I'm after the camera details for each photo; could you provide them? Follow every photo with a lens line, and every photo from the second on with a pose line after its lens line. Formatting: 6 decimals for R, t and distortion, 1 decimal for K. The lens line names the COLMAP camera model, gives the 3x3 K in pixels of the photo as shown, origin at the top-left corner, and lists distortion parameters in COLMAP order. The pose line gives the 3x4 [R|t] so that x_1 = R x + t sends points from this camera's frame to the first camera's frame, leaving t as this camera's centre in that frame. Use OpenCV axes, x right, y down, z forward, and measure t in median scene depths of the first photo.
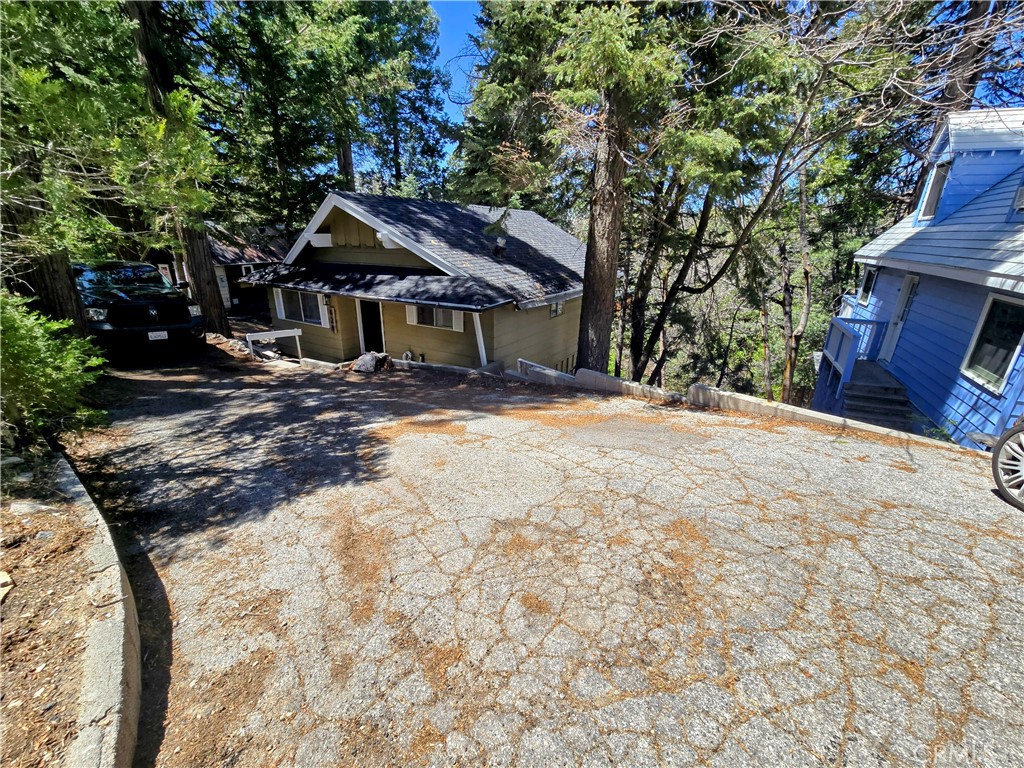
lens RADIAL K [[416.2, 0, 501.3], [0, 416.2, 386.5], [0, 0, 1]] dist [-0.001375, 0.000458]
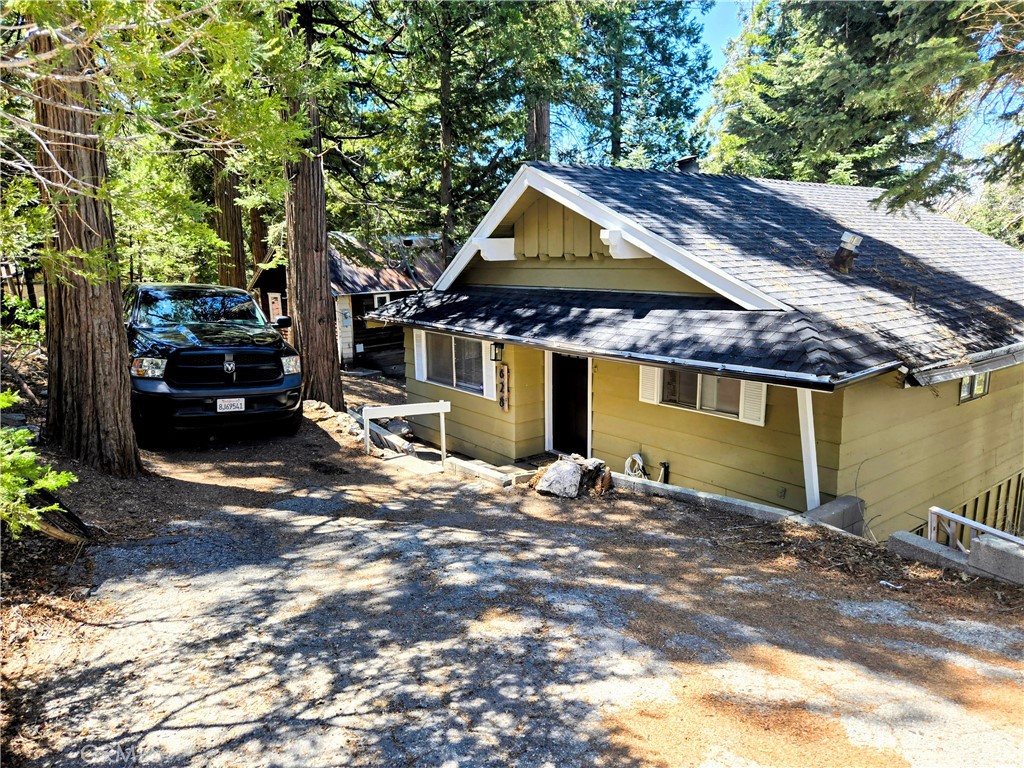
lens RADIAL K [[680.1, 0, 515.1], [0, 680.1, 387.1], [0, 0, 1]] dist [0.034777, -0.008009]
pose [[0.941931, 0.041738, -0.333203, -0.106855], [-0.091469, 0.986616, -0.134987, -0.047086], [0.323109, 0.157626, 0.933142, 0.192419]]
